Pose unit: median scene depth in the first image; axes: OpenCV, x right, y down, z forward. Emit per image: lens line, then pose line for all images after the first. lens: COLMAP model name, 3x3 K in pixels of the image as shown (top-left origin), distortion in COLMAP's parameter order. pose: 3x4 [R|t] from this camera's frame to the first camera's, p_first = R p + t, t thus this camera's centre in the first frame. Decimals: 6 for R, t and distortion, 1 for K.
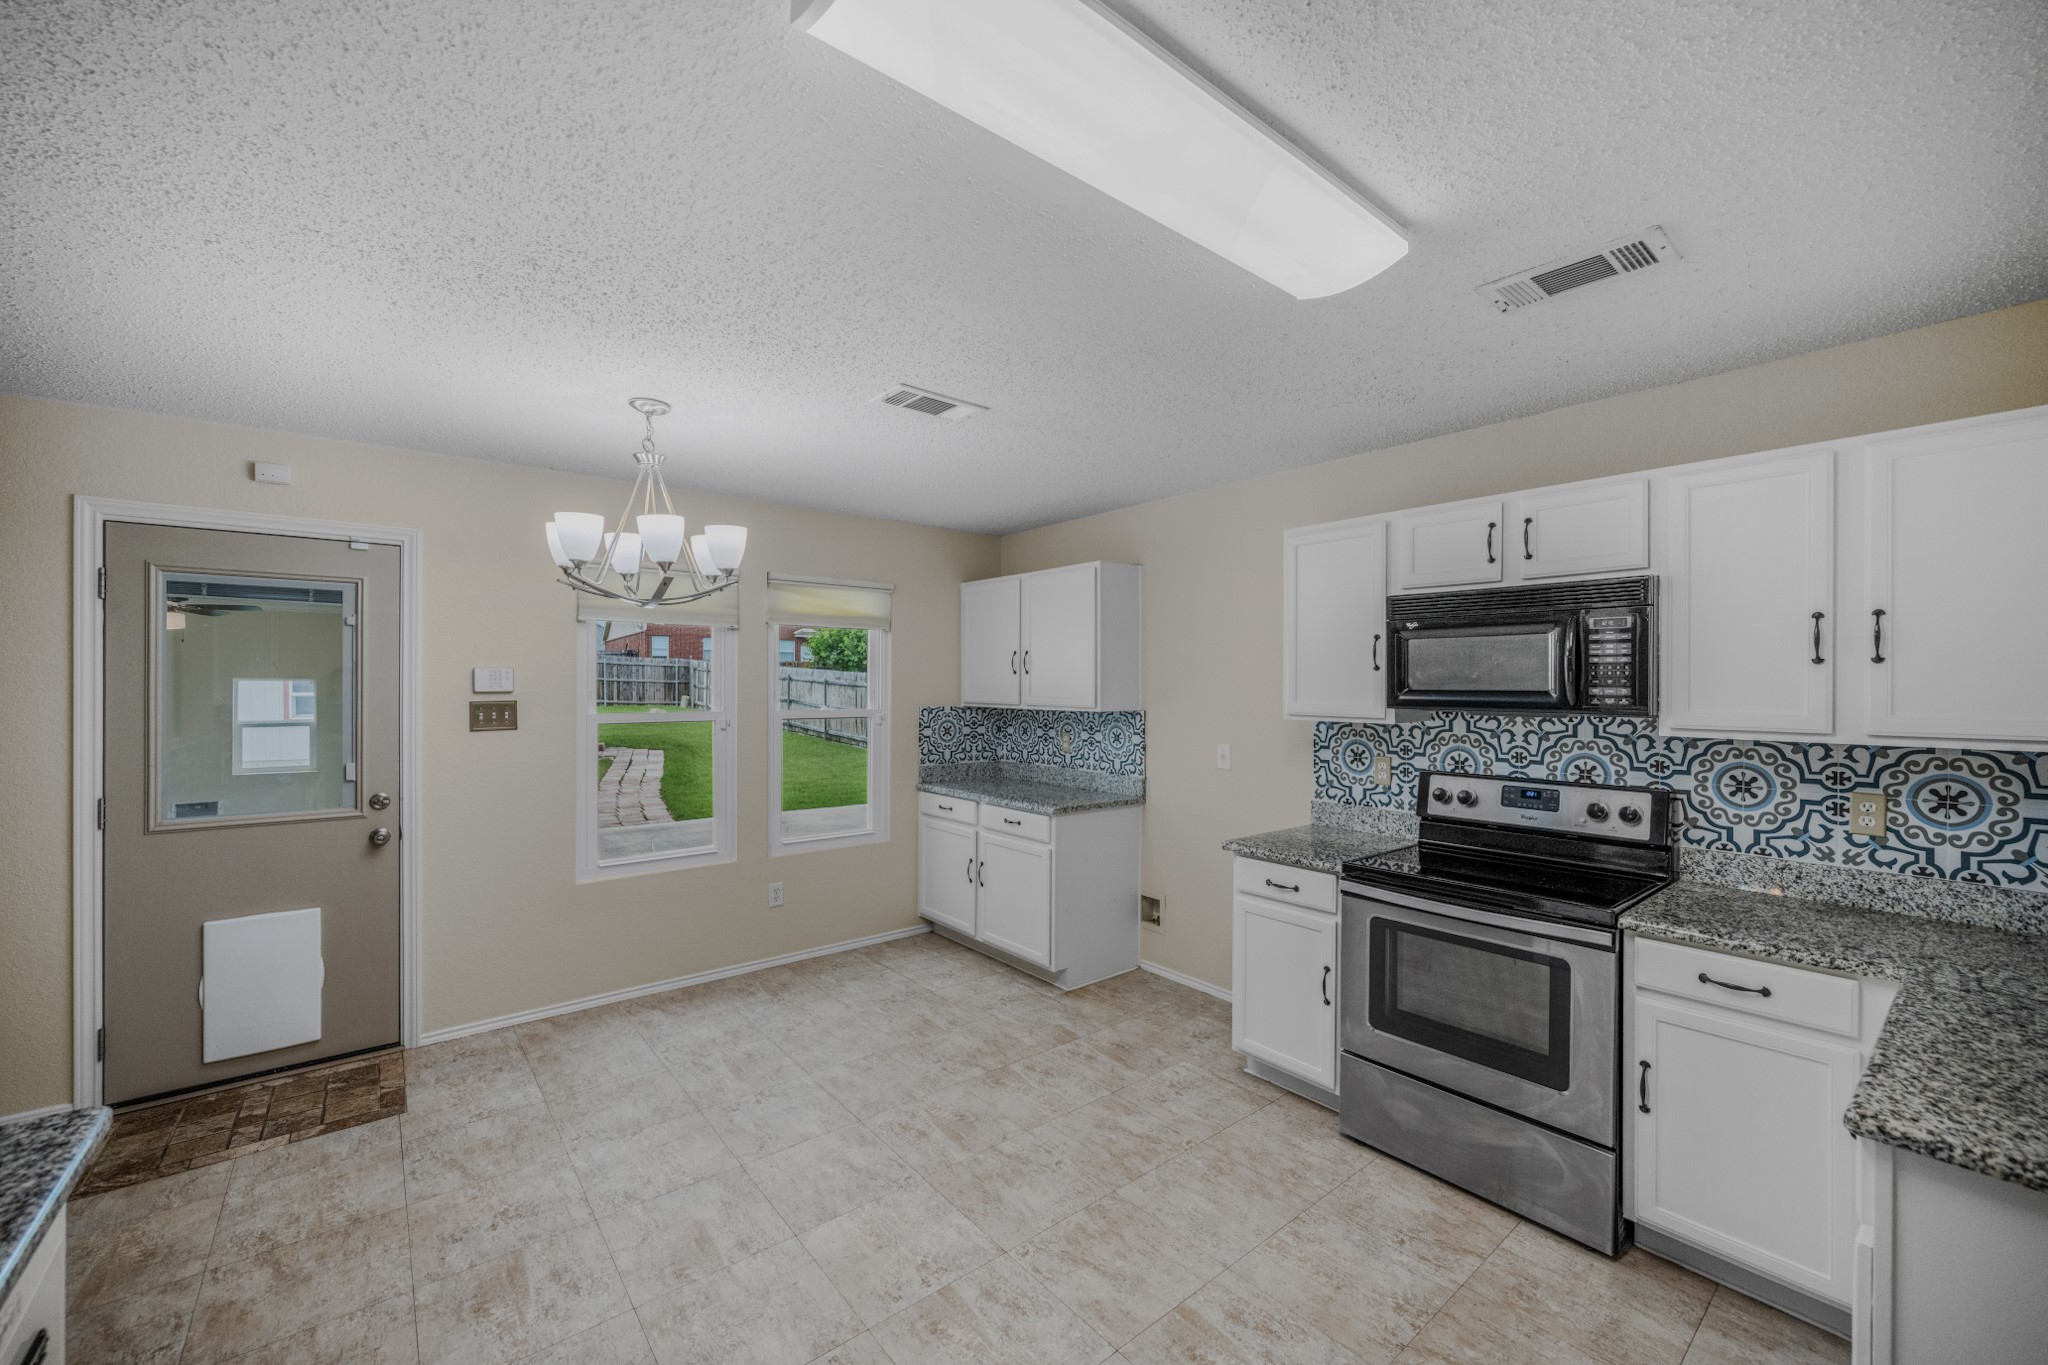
lens RADIAL K [[812.0, 0, 1033.4], [0, 812.0, 692.8], [0, 0, 1]] dist [-0.000959, -0.000564]
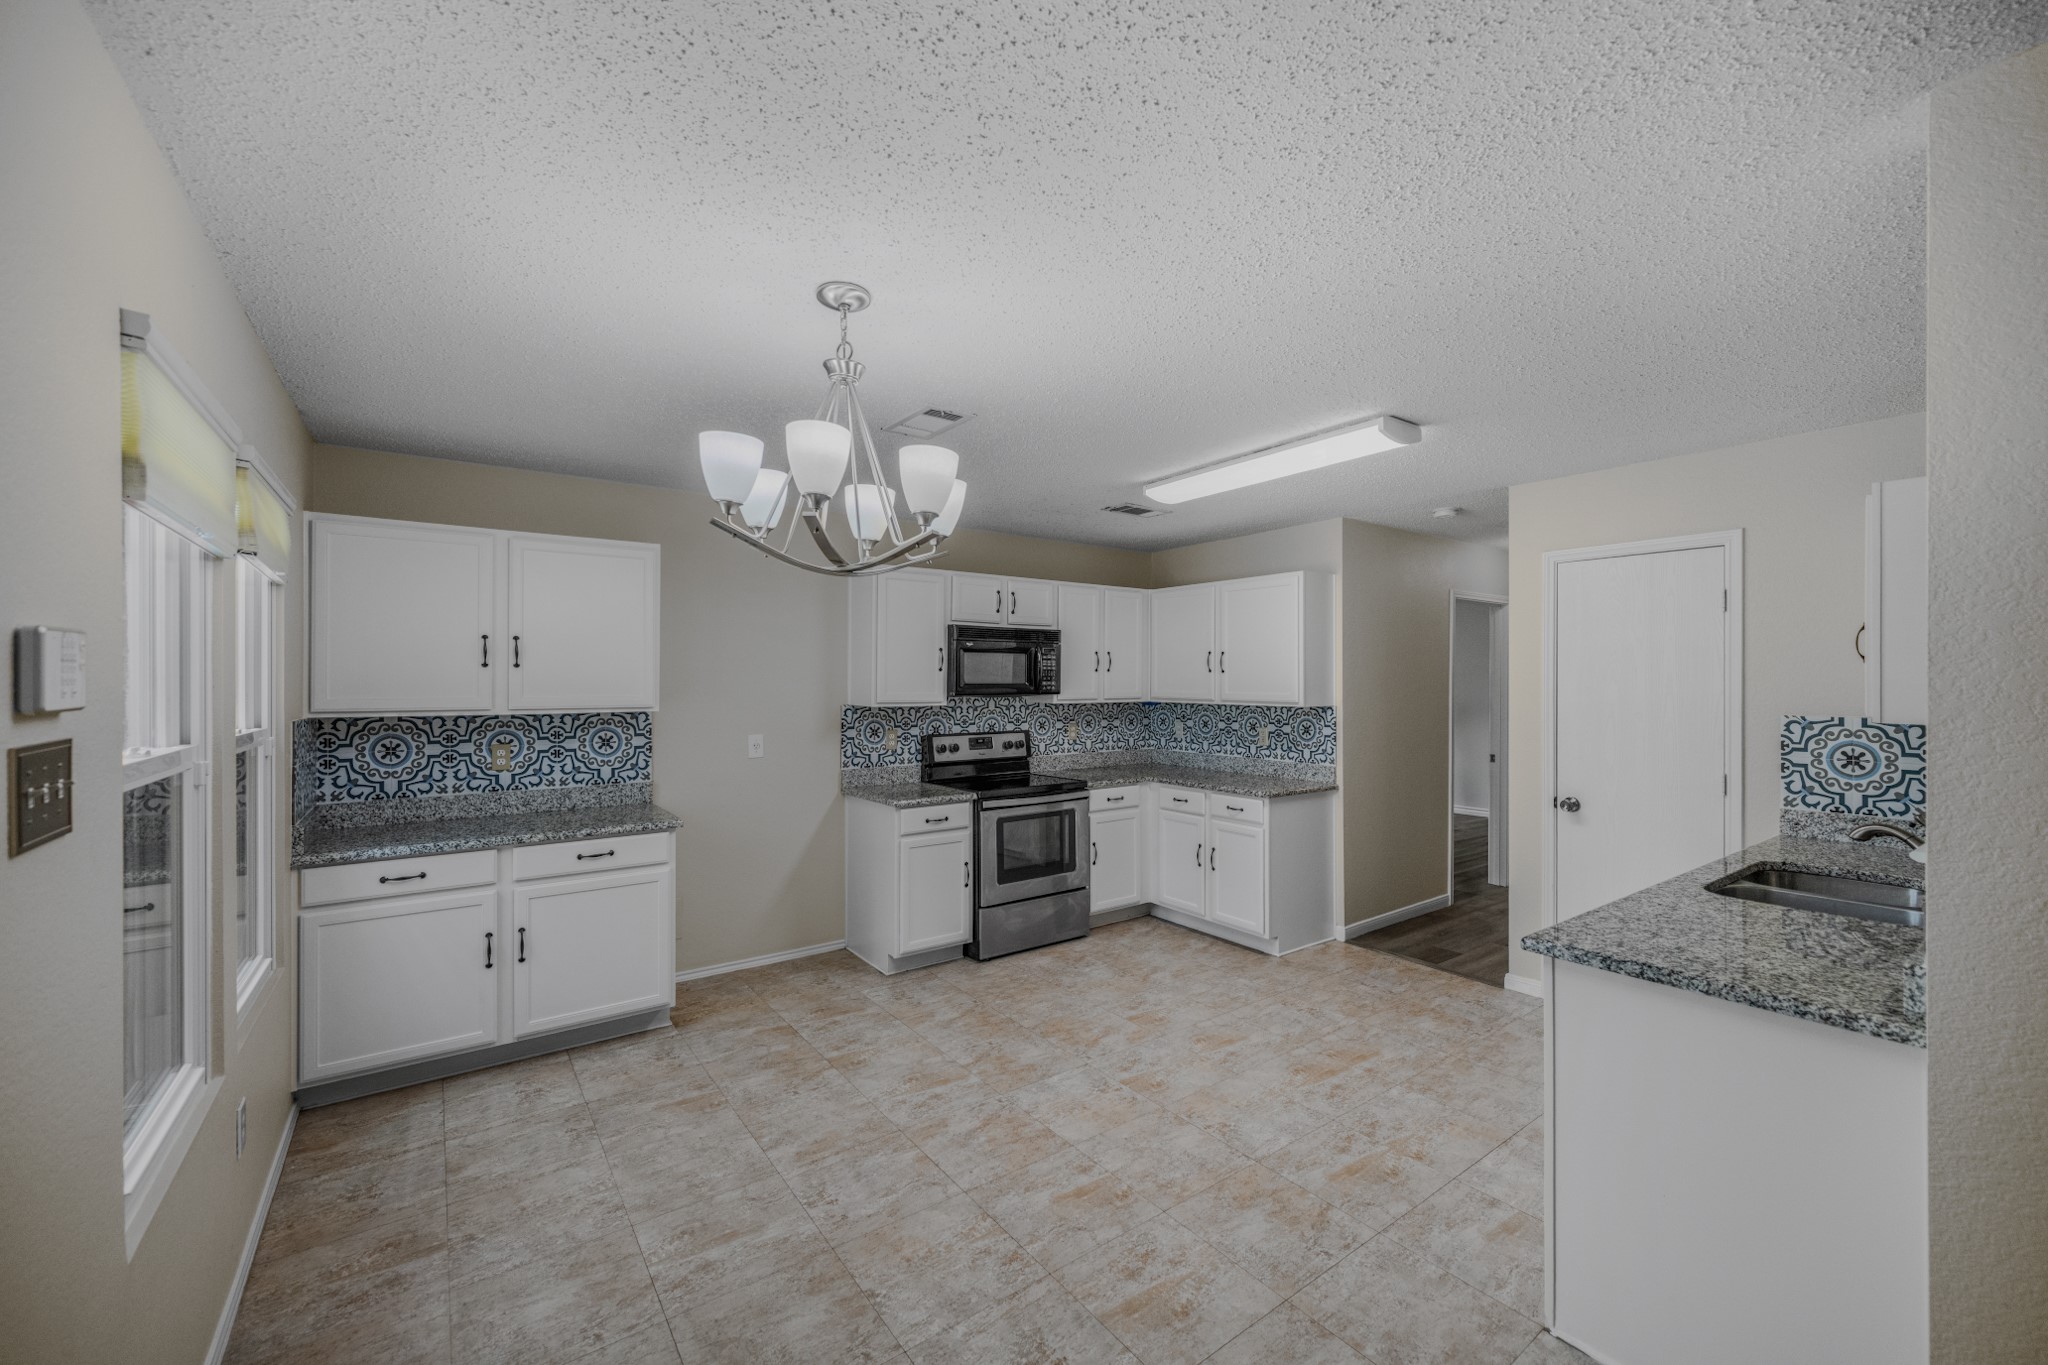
lens RADIAL K [[812.0, 0, 1033.4], [0, 812.0, 692.8], [0, 0, 1]] dist [-0.000959, -0.000564]
pose [[0.050989, -0.018552, 0.998527, -1.109034], [0.011135, 0.999776, 0.018006, -0.012219], [-0.998637, 0.010200, 0.051184, 0.745990]]
